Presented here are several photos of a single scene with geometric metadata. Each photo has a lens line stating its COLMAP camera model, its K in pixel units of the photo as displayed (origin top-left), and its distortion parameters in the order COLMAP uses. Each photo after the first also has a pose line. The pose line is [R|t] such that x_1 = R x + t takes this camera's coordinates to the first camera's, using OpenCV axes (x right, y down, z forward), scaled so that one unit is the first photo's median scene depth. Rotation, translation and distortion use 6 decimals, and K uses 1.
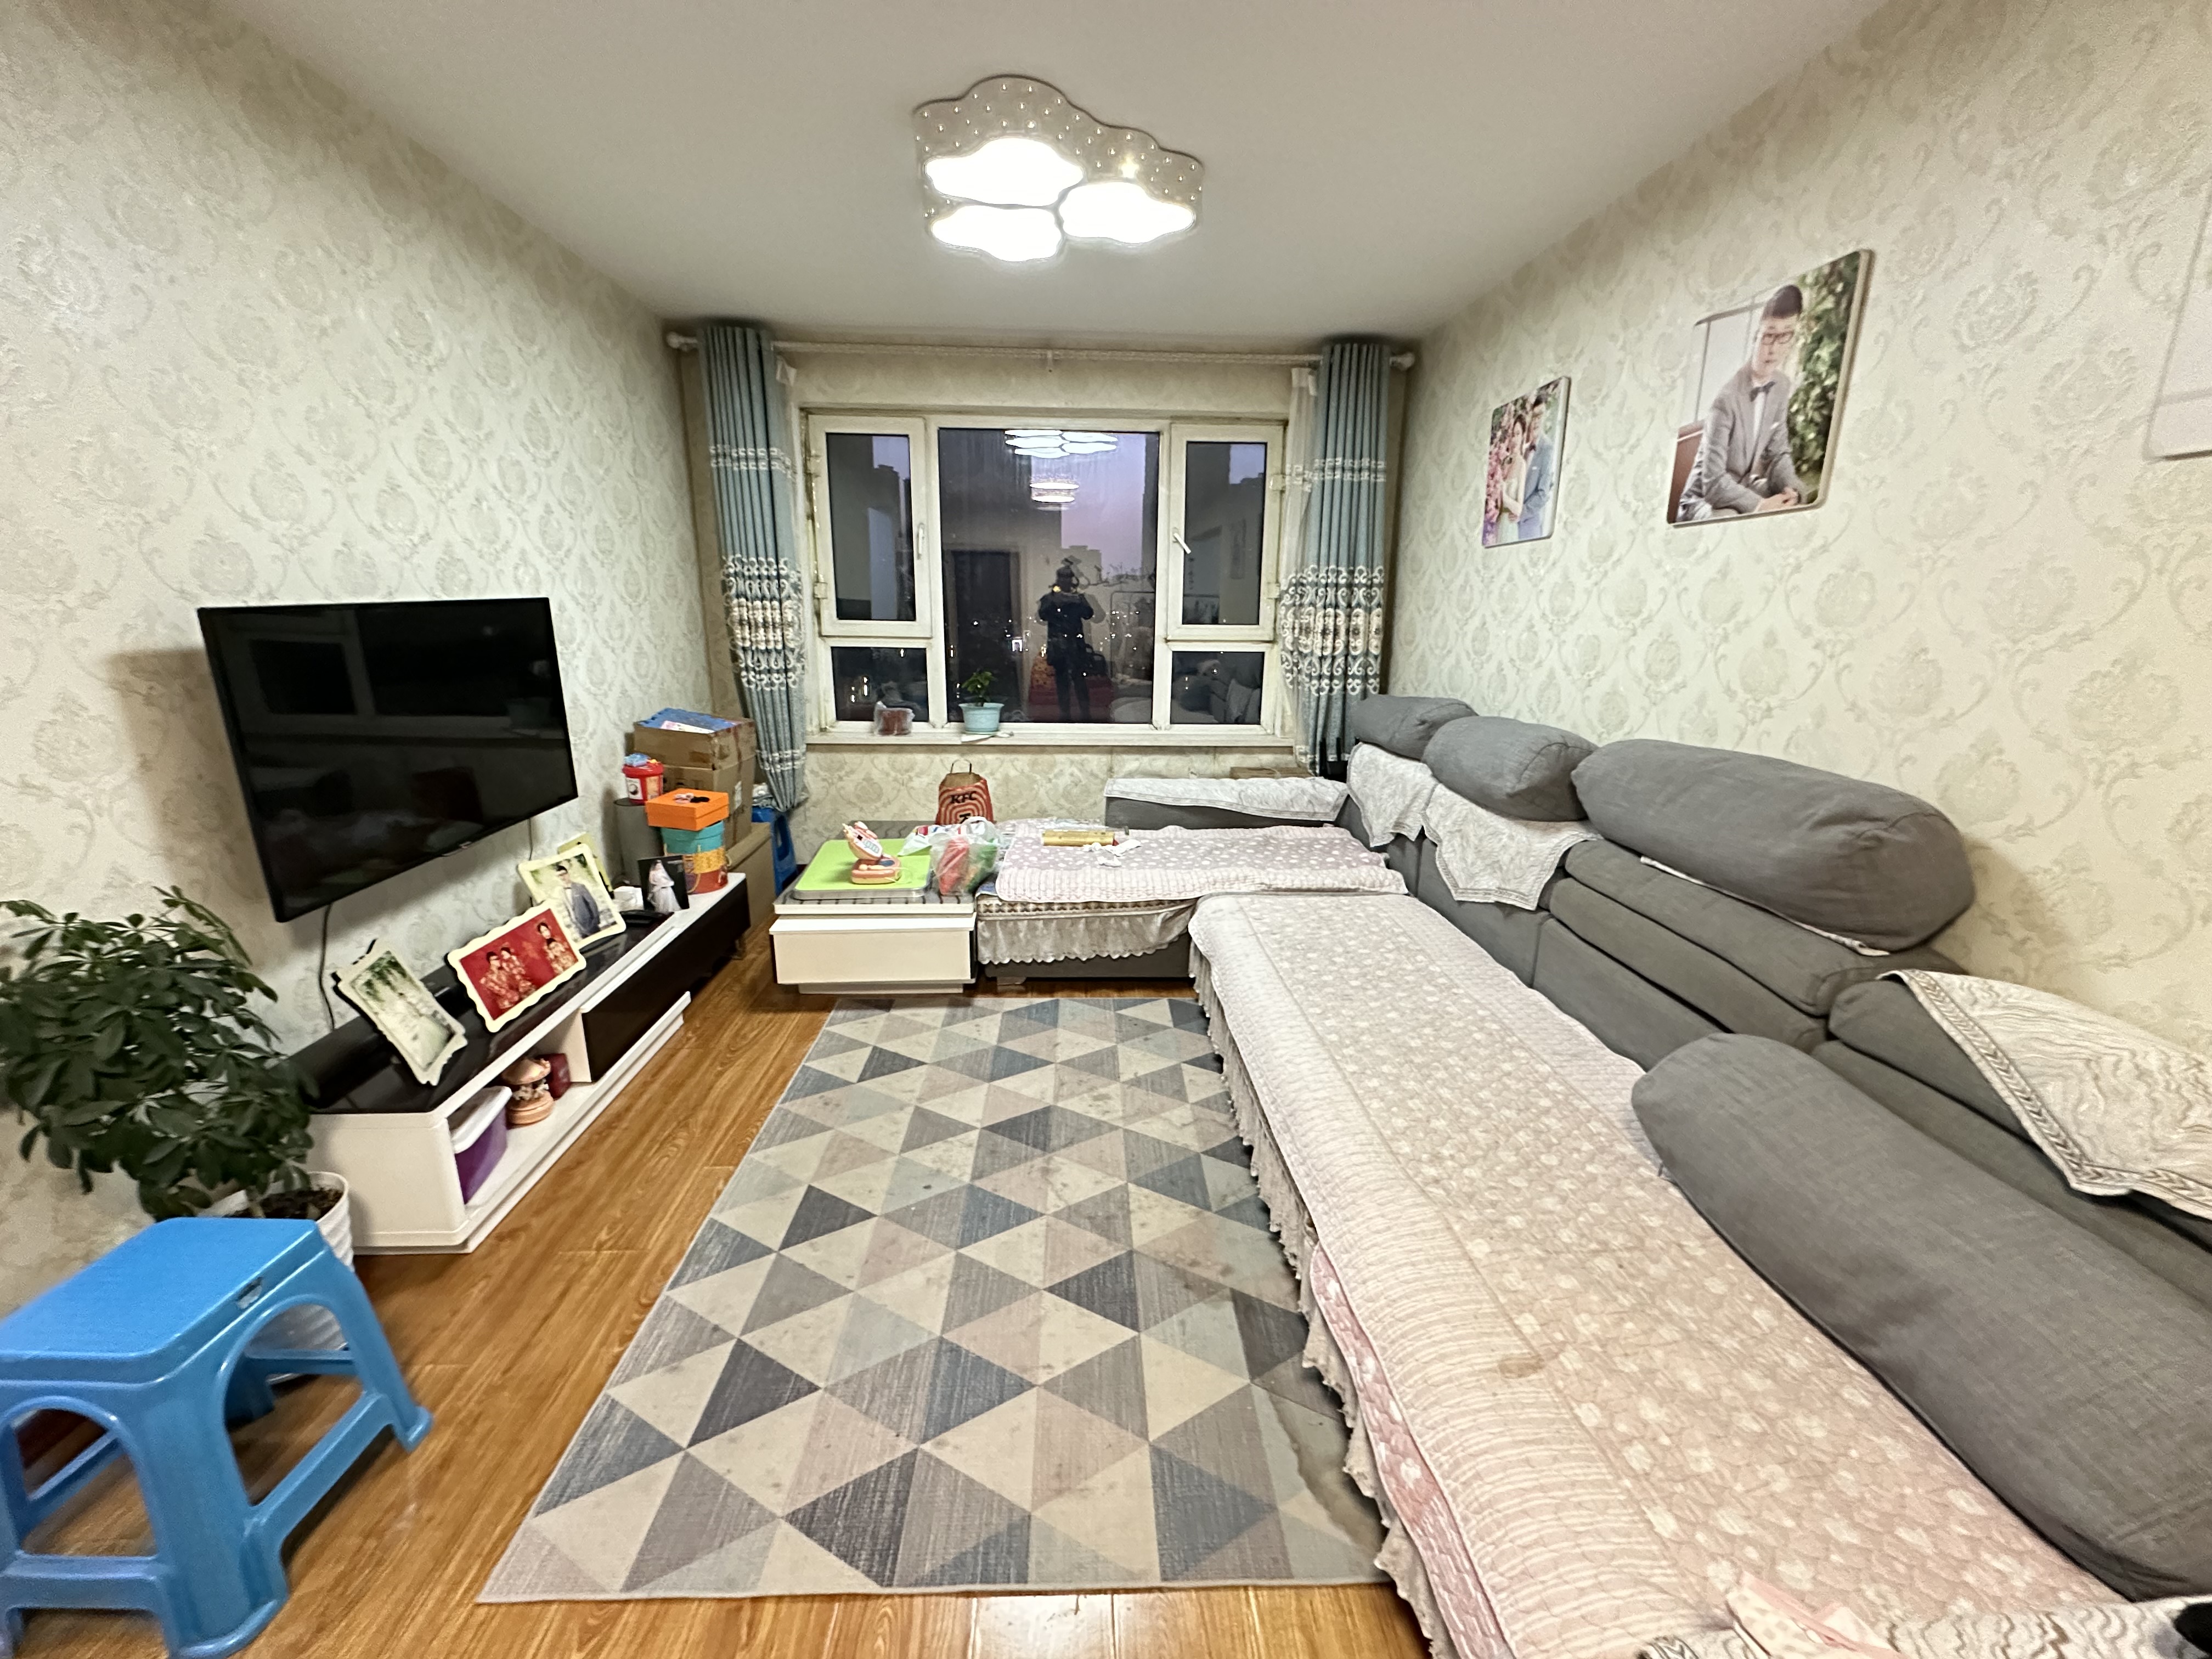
lens RADIAL K [[880.4, 0, 1101.6], [0, 880.4, 832.5], [0, 0, 1]] dist [-0.005220, 0.000941]
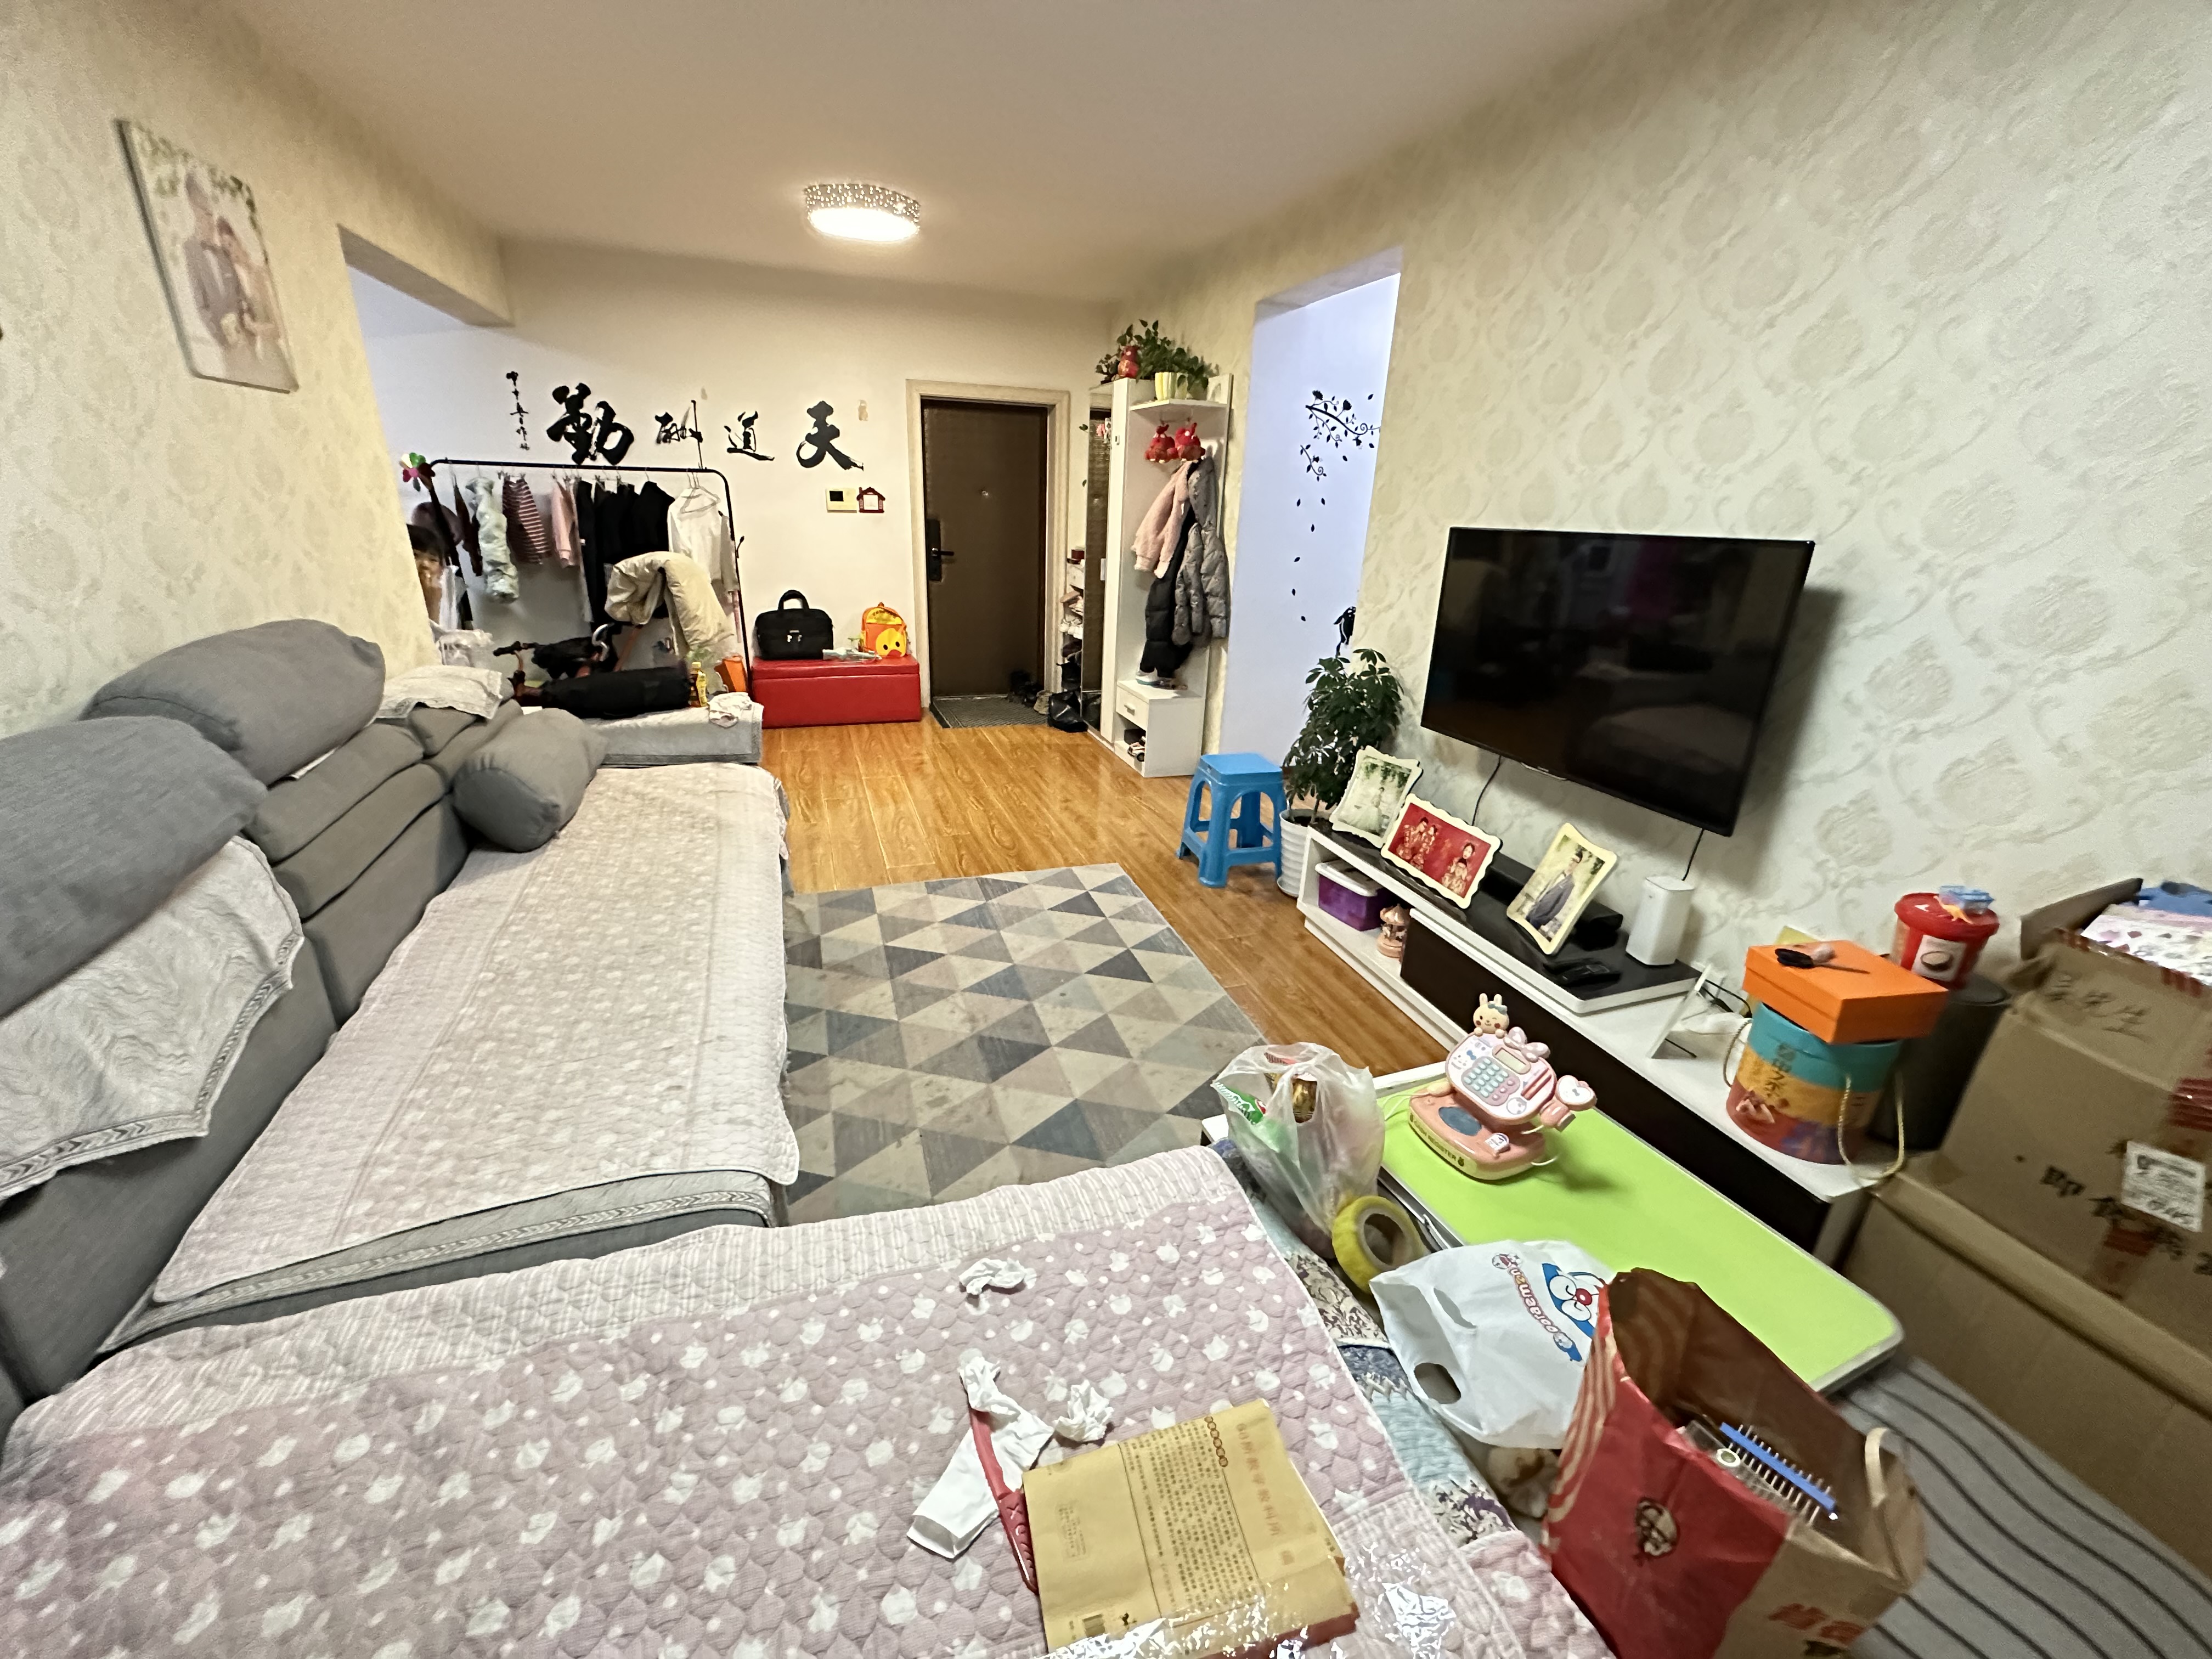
lens RADIAL K [[880.4, 0, 1108.4], [0, 880.4, 831.9], [0, 0, 1]] dist [-0.005220, 0.000941]
pose [[-0.954417, 0.066640, -0.290943, 0.094847], [-0.117886, 0.811347, 0.572554, -0.545940], [0.274210, 0.580754, -0.766507, 1.999637]]
